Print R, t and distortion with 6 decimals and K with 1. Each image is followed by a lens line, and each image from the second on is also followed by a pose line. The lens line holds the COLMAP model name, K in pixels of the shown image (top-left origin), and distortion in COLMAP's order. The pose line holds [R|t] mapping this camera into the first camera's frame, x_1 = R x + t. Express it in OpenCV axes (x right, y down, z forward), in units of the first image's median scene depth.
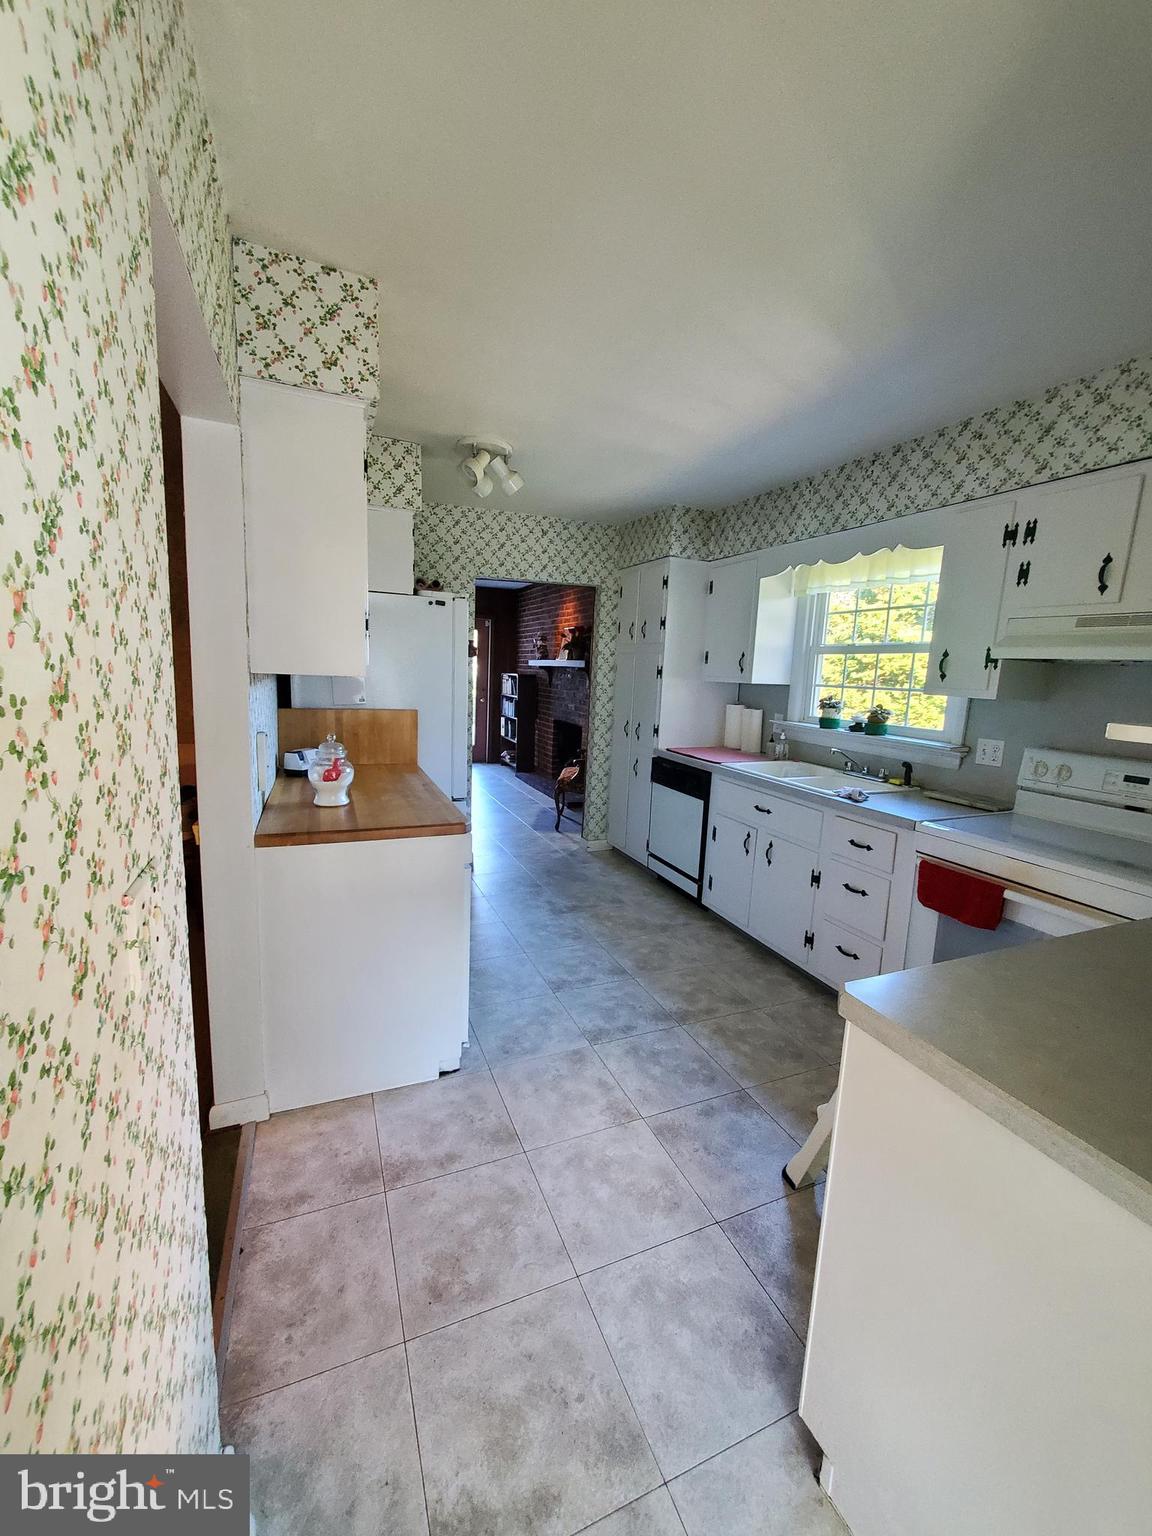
lens RADIAL K [[605.7, 0, 570.8], [0, 605.7, 764.4], [0, 0, 1]] dist [-0.003561, -0.000305]
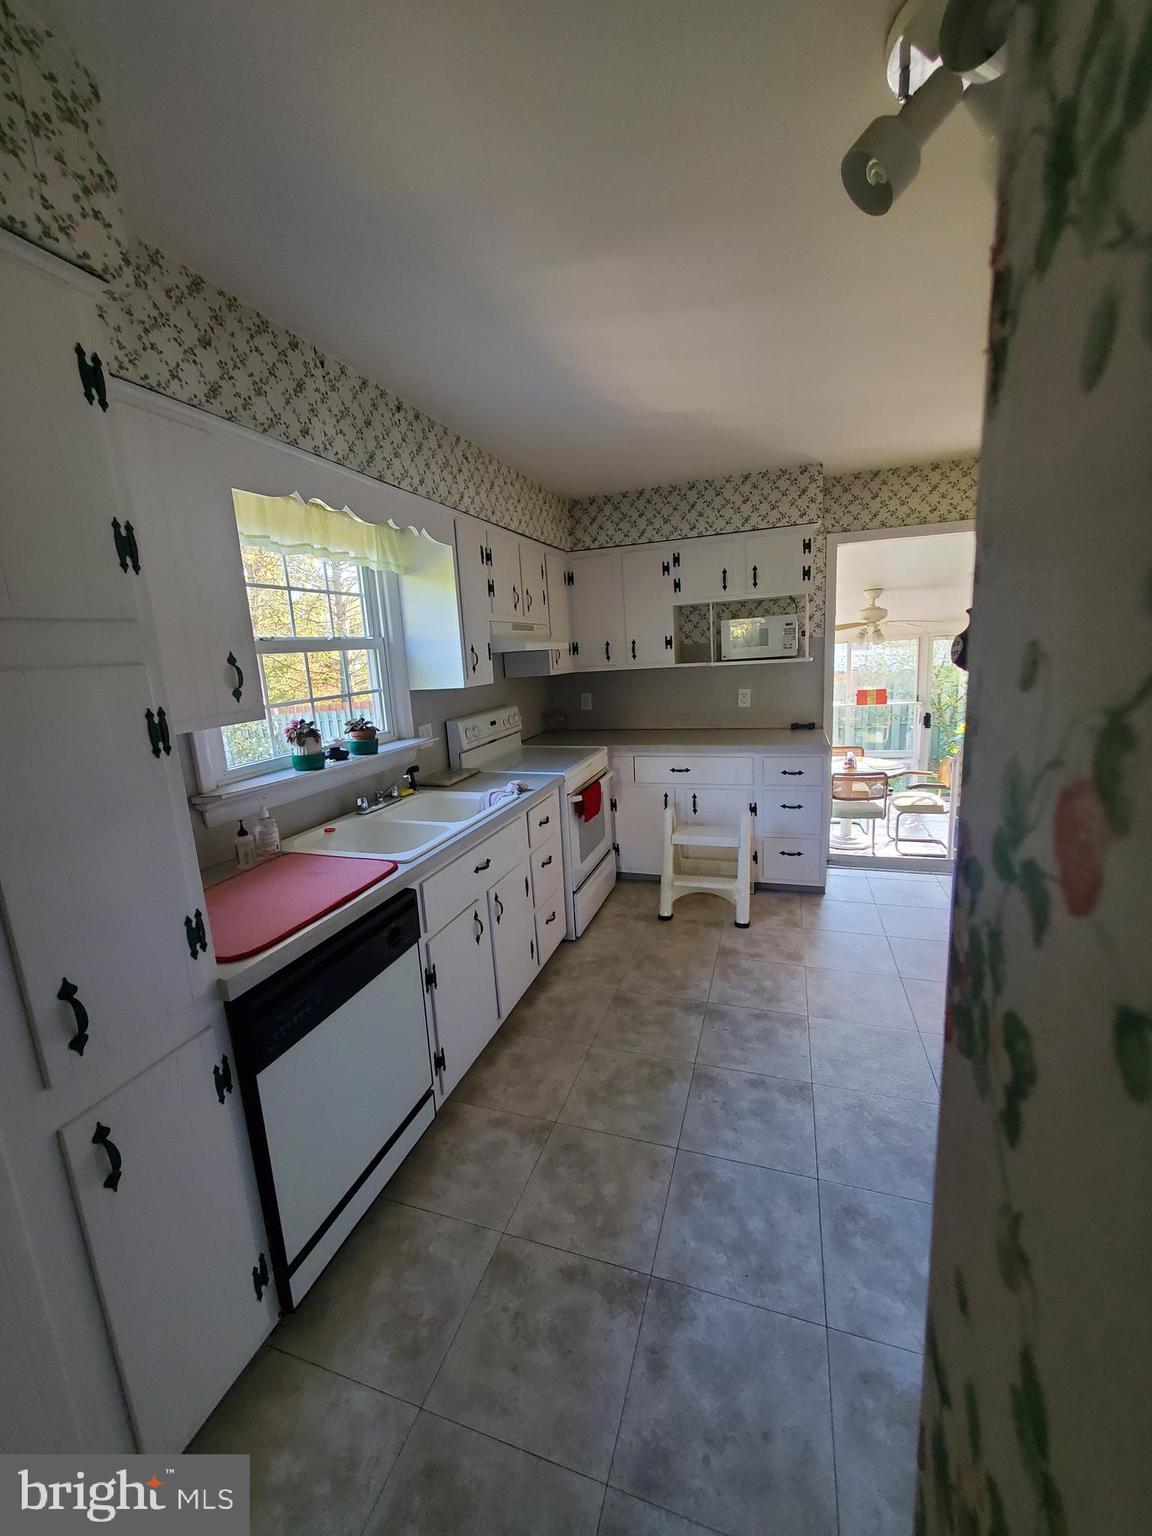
lens RADIAL K [[605.7, 0, 568.2], [0, 605.7, 767.1], [0, 0, 1]] dist [-0.003561, -0.000305]
pose [[-0.746754, -0.125085, 0.653232, -0.220157], [0.133676, 0.933887, 0.331641, -0.265696], [-0.651528, 0.334976, -0.680663, 1.401340]]
